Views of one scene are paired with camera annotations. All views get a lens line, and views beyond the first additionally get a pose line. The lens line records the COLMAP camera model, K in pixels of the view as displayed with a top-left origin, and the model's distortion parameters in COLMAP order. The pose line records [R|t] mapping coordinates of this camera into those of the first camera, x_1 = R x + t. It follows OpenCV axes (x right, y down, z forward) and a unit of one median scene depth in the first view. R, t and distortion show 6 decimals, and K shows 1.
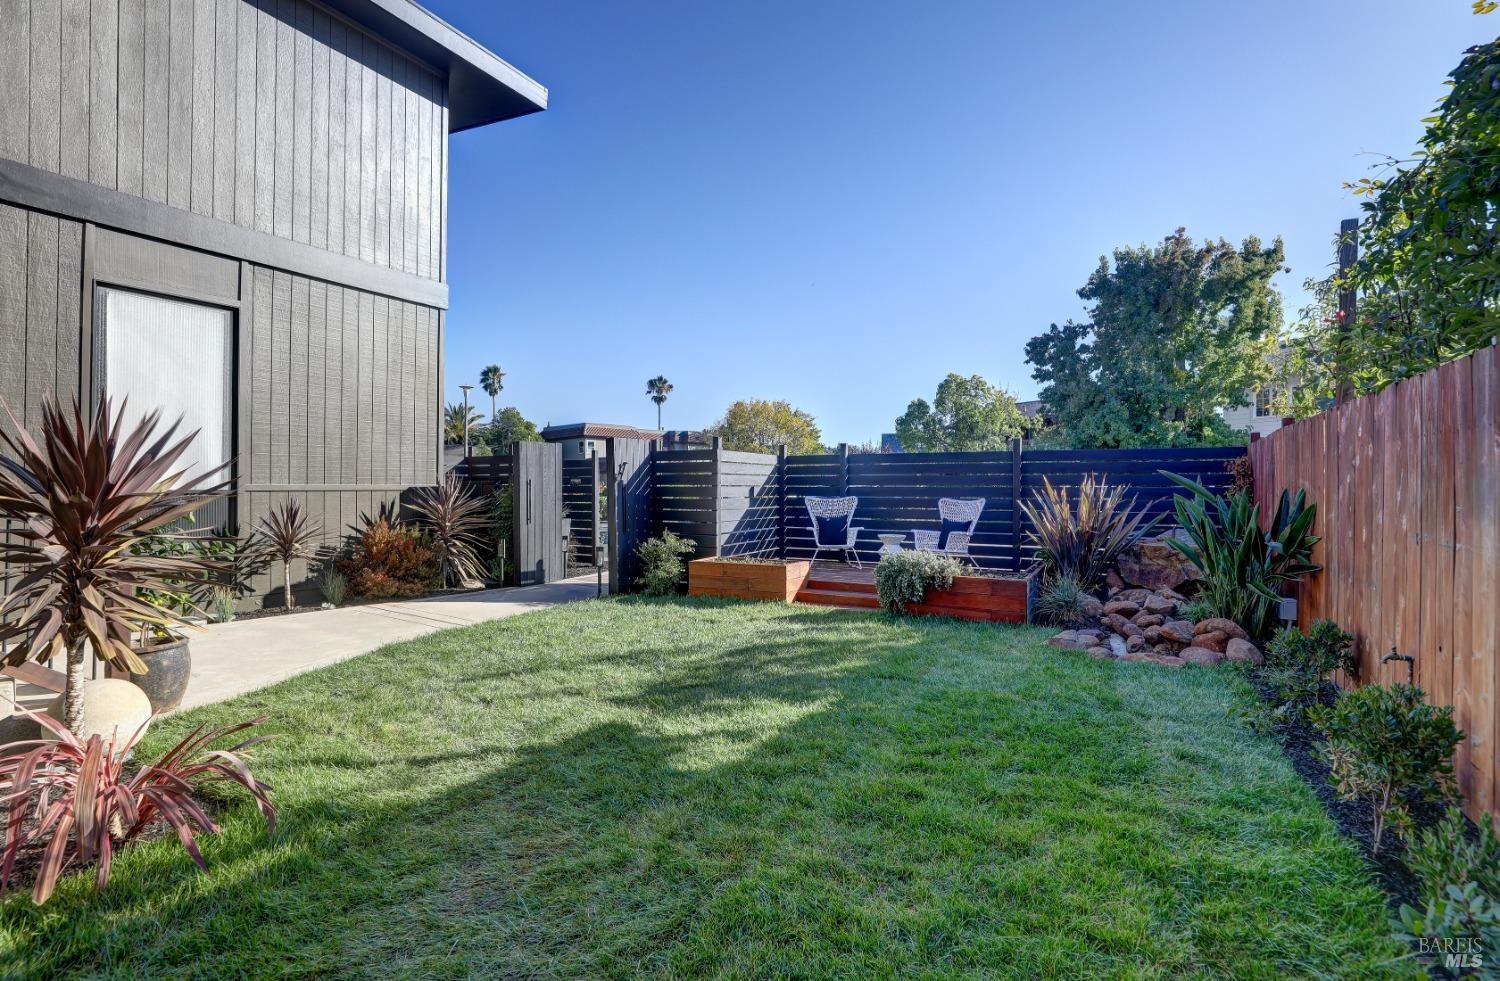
lens RADIAL K [[708.0, 0, 750.0], [0, 708.0, 490.5], [0, 0, 1]] dist [-0.023489, 0.000014]
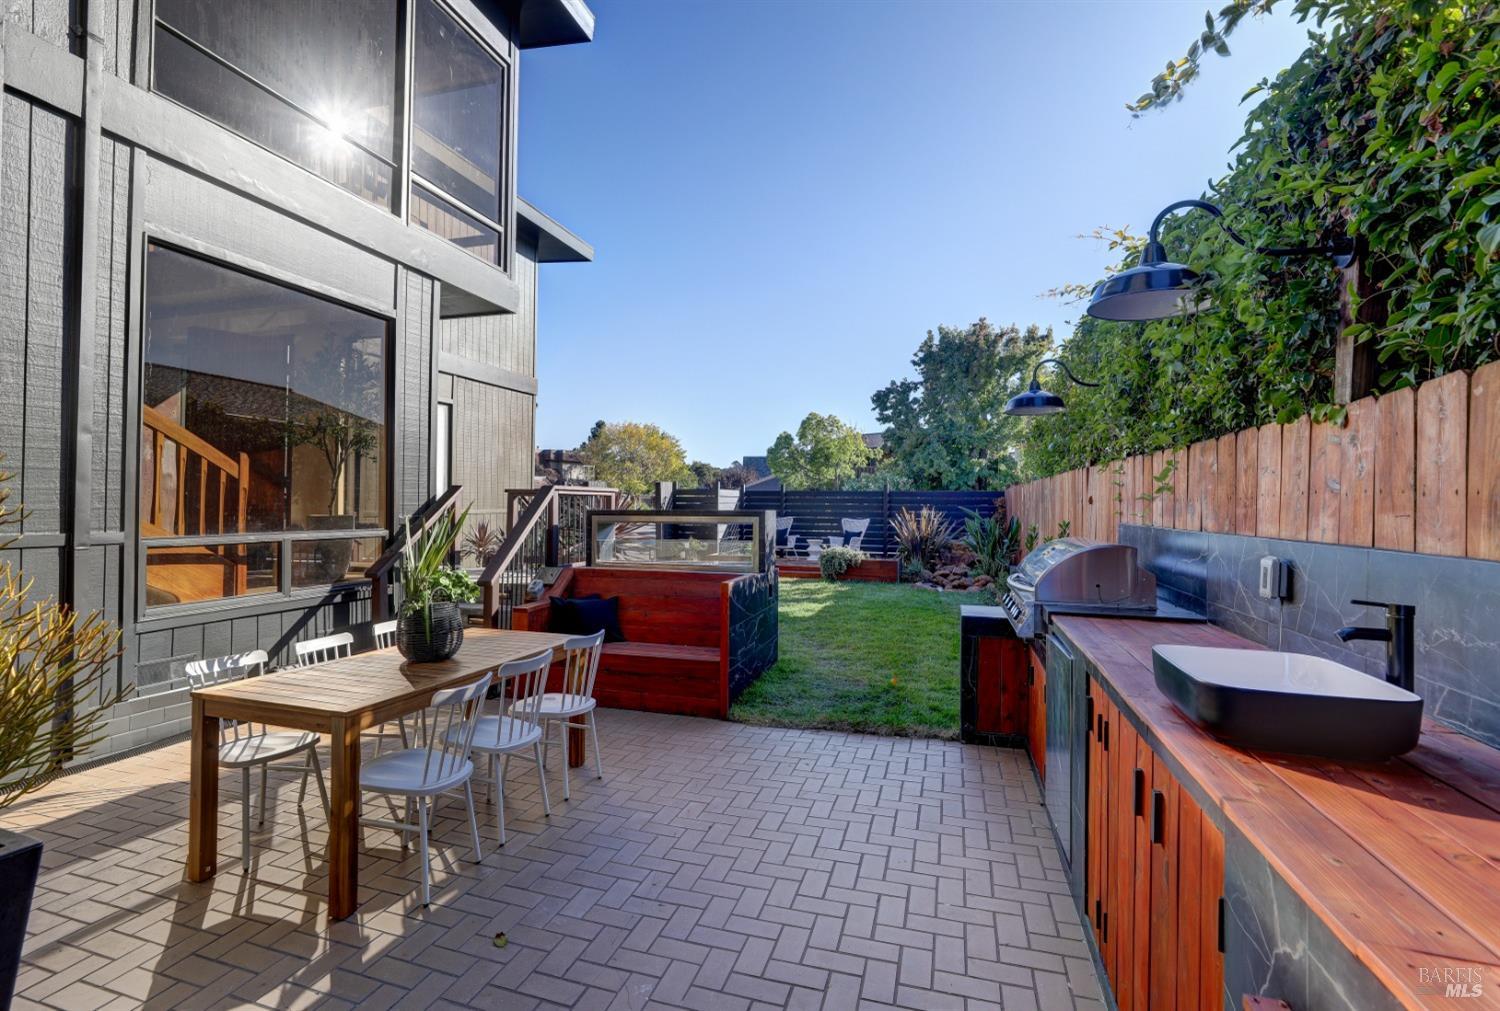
lens RADIAL K [[707.4, 0, 734.3], [0, 707.4, 497.9], [0, 0, 1]] dist [-0.001312, -0.000100]
pose [[0.979968, 0.006412, 0.199051, -0.125099], [-0.004432, 0.999936, -0.010388, -0.007396], [-0.199105, 0.009297, 0.979934, -0.236574]]
